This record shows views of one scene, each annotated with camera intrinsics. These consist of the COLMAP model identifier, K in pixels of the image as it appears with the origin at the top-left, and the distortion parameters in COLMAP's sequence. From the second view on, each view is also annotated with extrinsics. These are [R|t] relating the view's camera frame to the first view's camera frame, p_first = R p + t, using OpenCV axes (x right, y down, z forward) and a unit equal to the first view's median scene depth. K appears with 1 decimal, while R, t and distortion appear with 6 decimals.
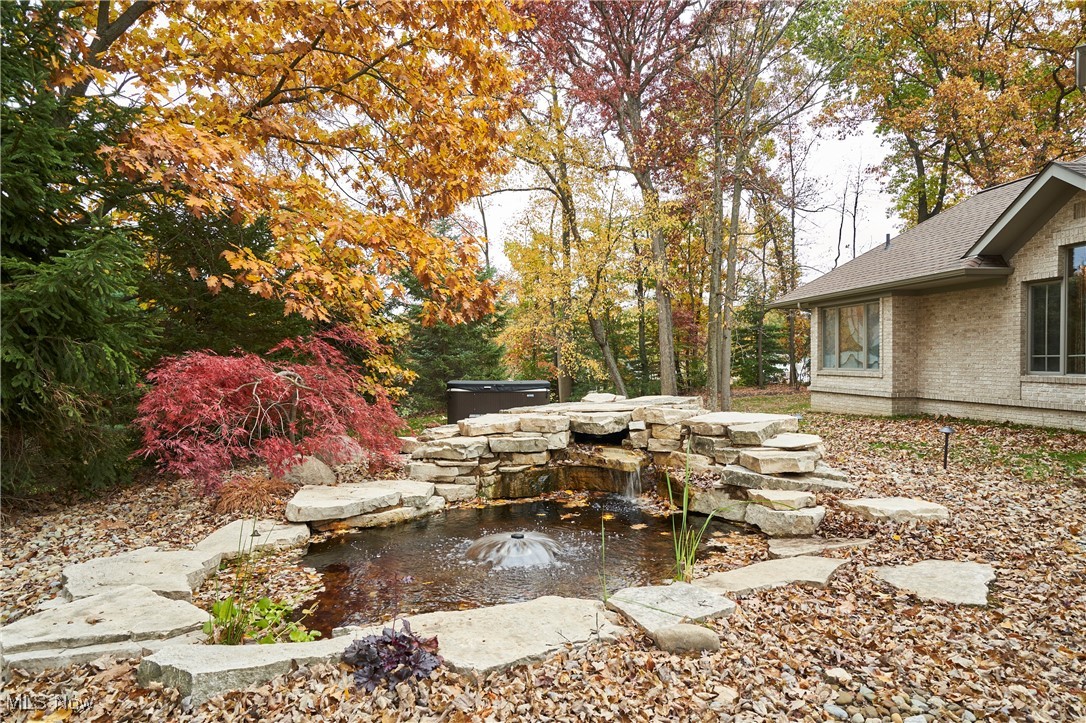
lens RADIAL K [[698.1, 0, 543.0], [0, 698.1, 361.5], [0, 0, 1]] dist [0.000572, 0.000161]
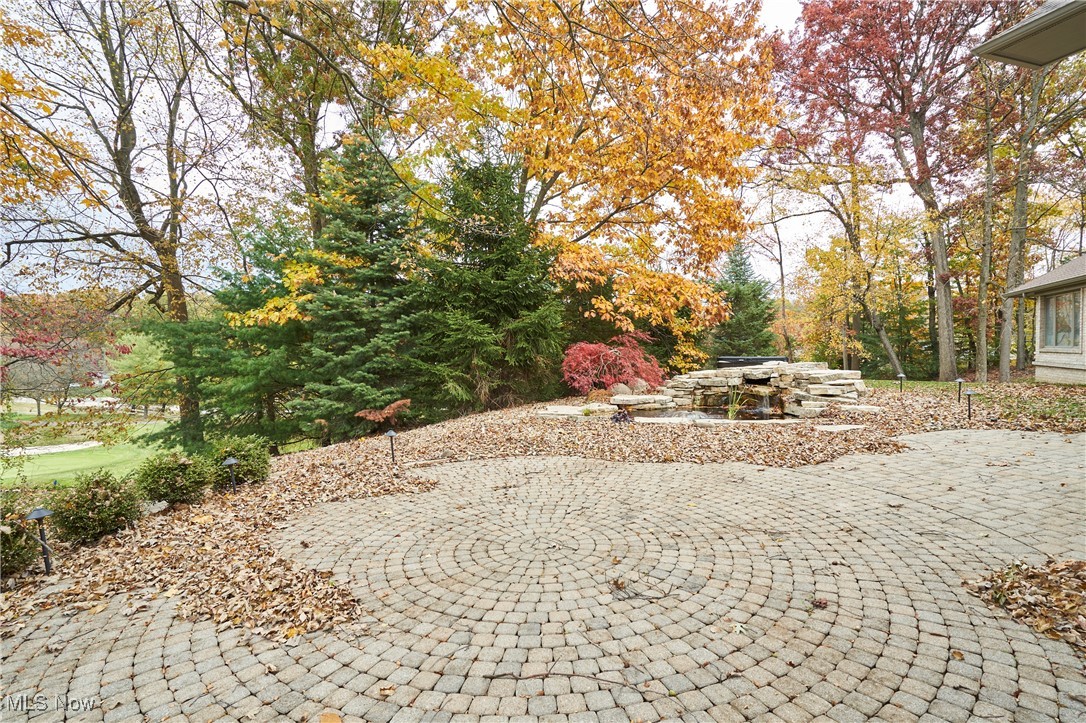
lens RADIAL K [[532.2, 0, 546.4], [0, 532.2, 367.3], [0, 0, 1]] dist [-0.001780, -0.000486]
pose [[0.858547, 0.009353, -0.512649, 0.373582], [0.011786, 0.999209, 0.037969, 0.001529], [0.512599, -0.038640, 0.857758, -0.702863]]
